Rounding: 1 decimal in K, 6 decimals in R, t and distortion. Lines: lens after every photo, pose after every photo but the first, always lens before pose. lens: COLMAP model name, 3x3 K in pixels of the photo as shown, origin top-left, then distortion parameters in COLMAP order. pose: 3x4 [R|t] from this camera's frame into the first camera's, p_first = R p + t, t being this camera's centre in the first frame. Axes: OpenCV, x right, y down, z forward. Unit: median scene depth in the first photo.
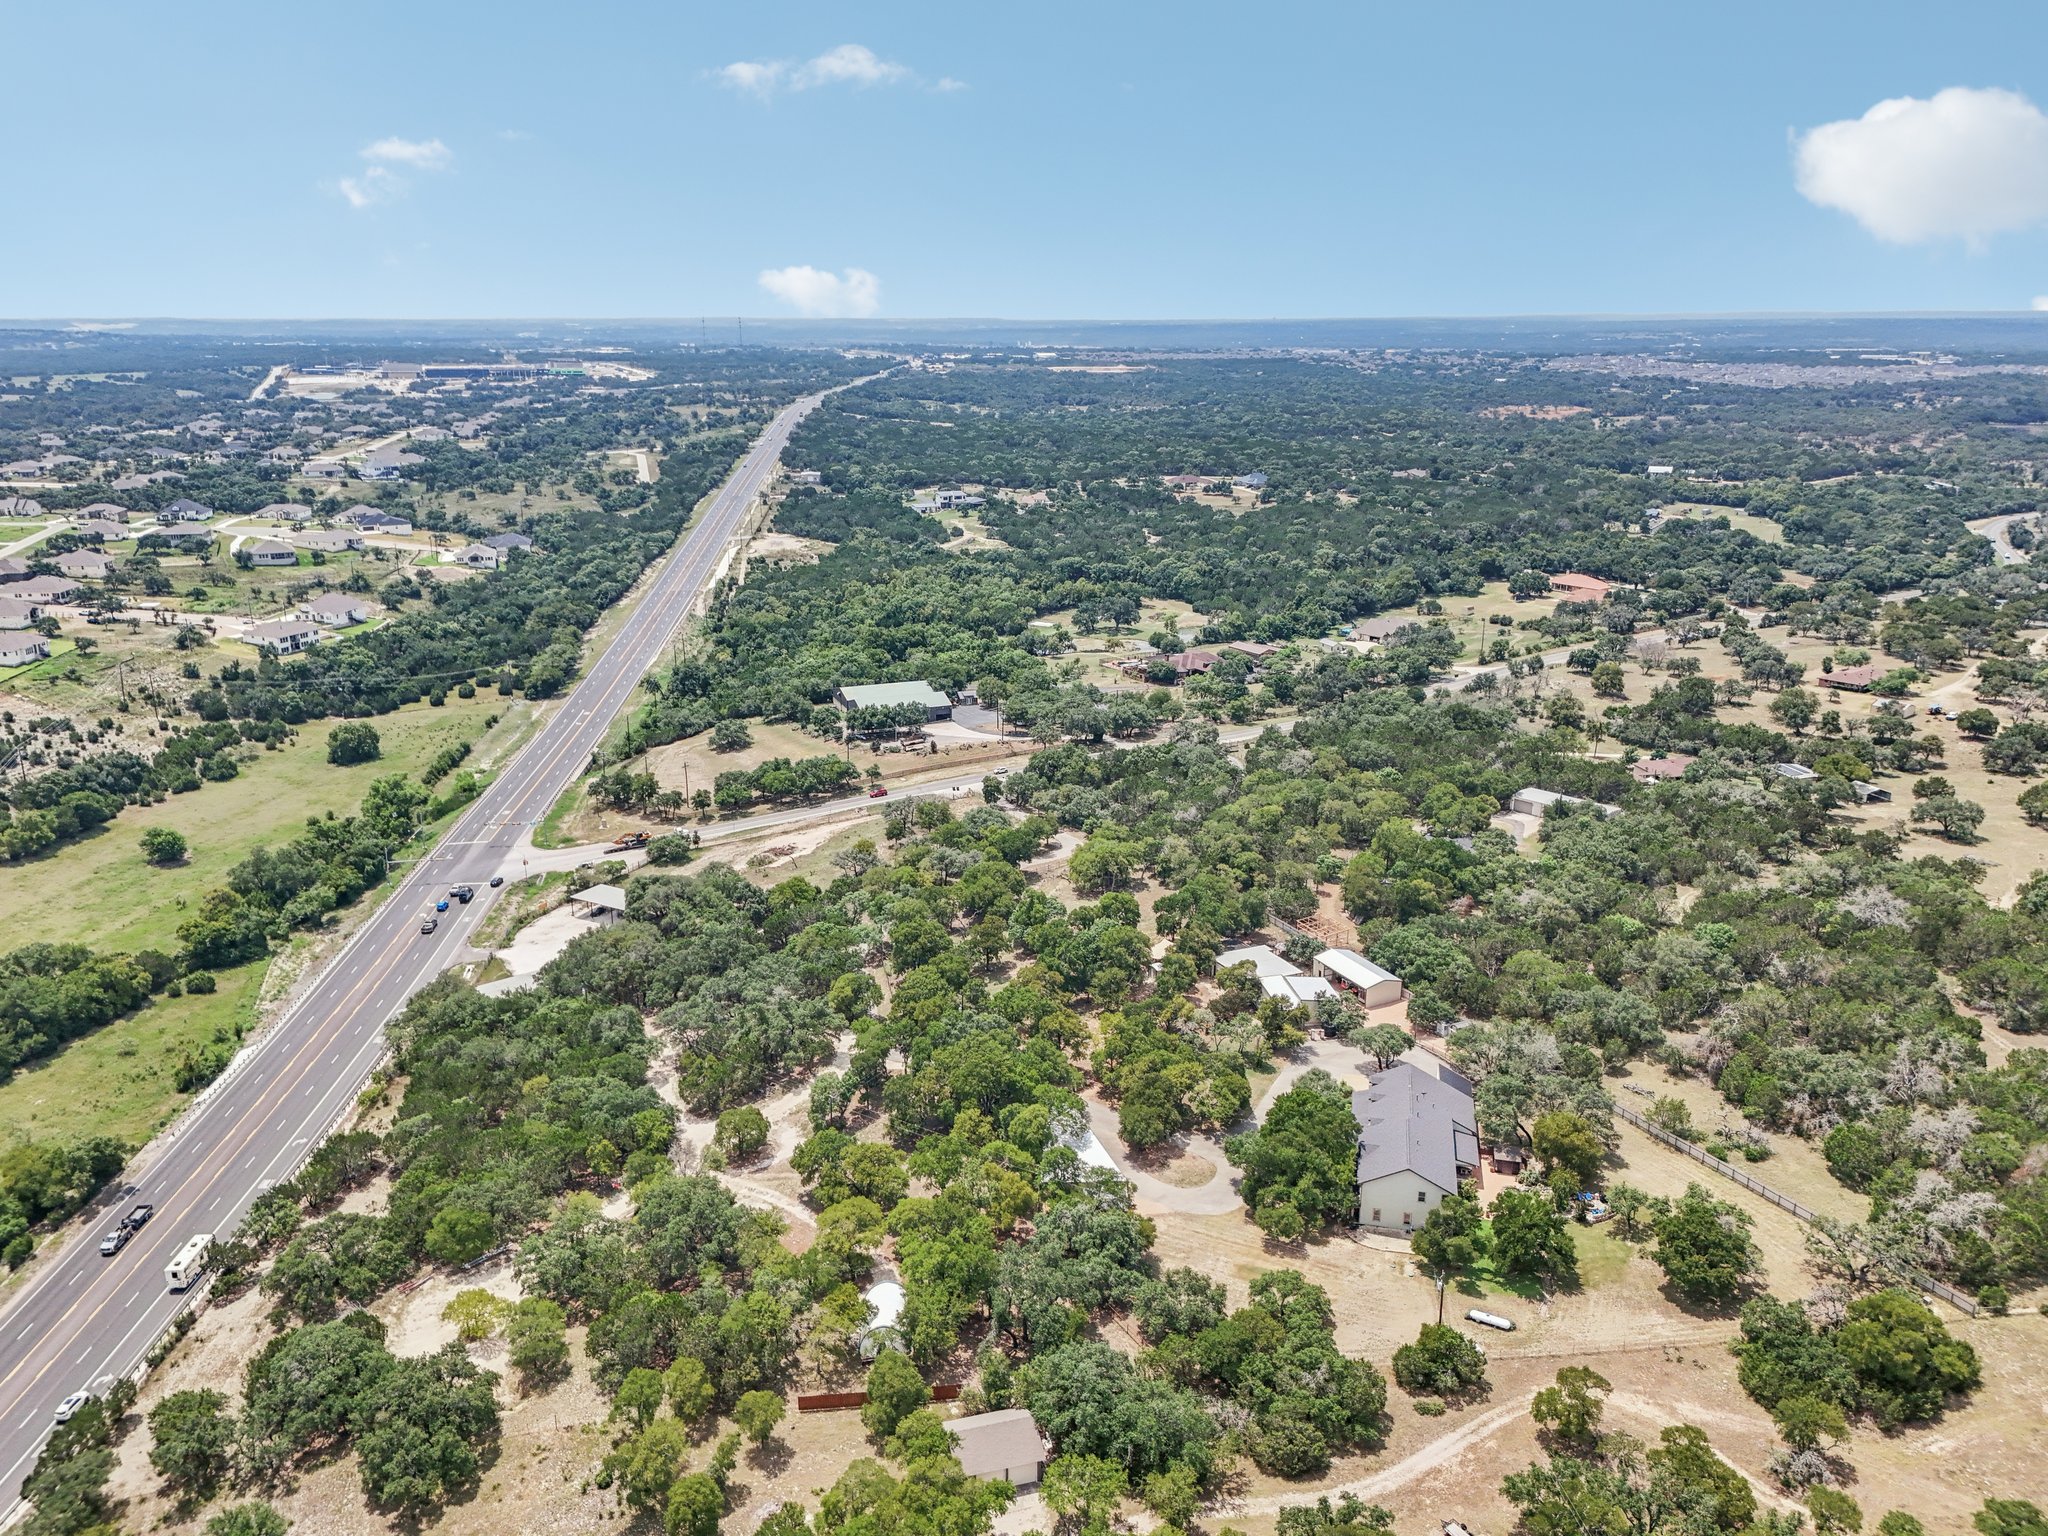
lens RADIAL K [[1540.9, 0, 1030.2], [0, 1540.9, 761.0], [0, 0, 1]] dist [0.084892, -0.097330]
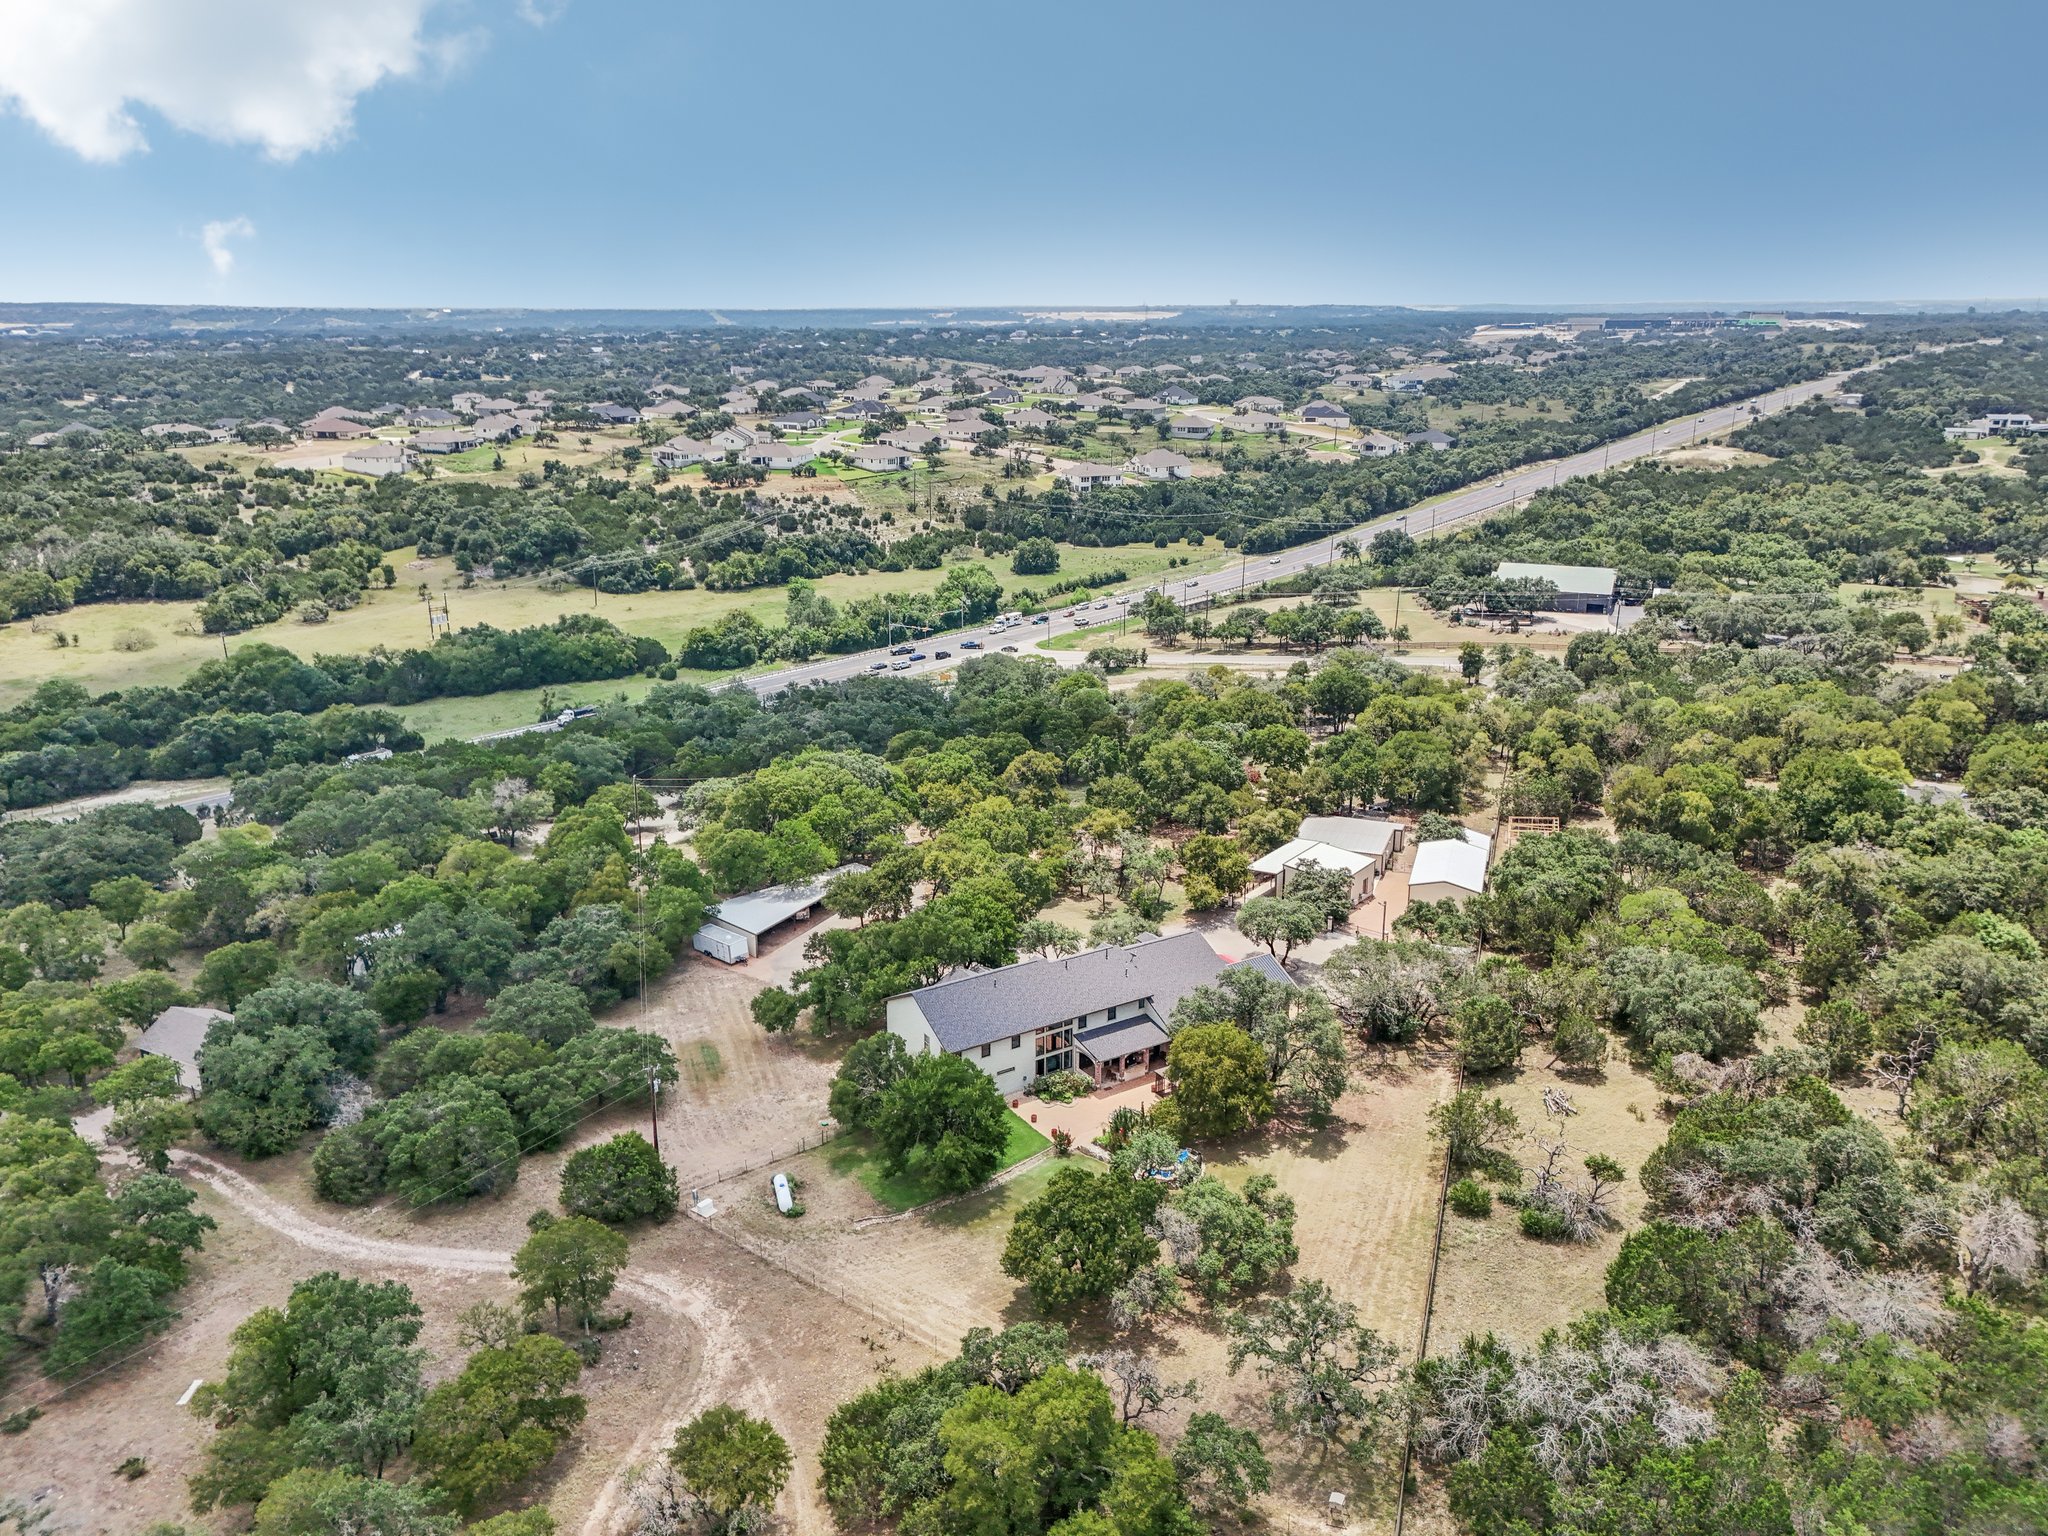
lens RADIAL K [[1540.9, 0, 1019.6], [0, 1540.9, 780.1], [0, 0, 1]] dist [0.084892, -0.097330]
pose [[0.708983, 0.204442, -0.674942, 0.238992], [-0.192814, 0.976786, 0.093333, 0.032861], [0.678355, 0.063967, 0.731944, 0.178180]]
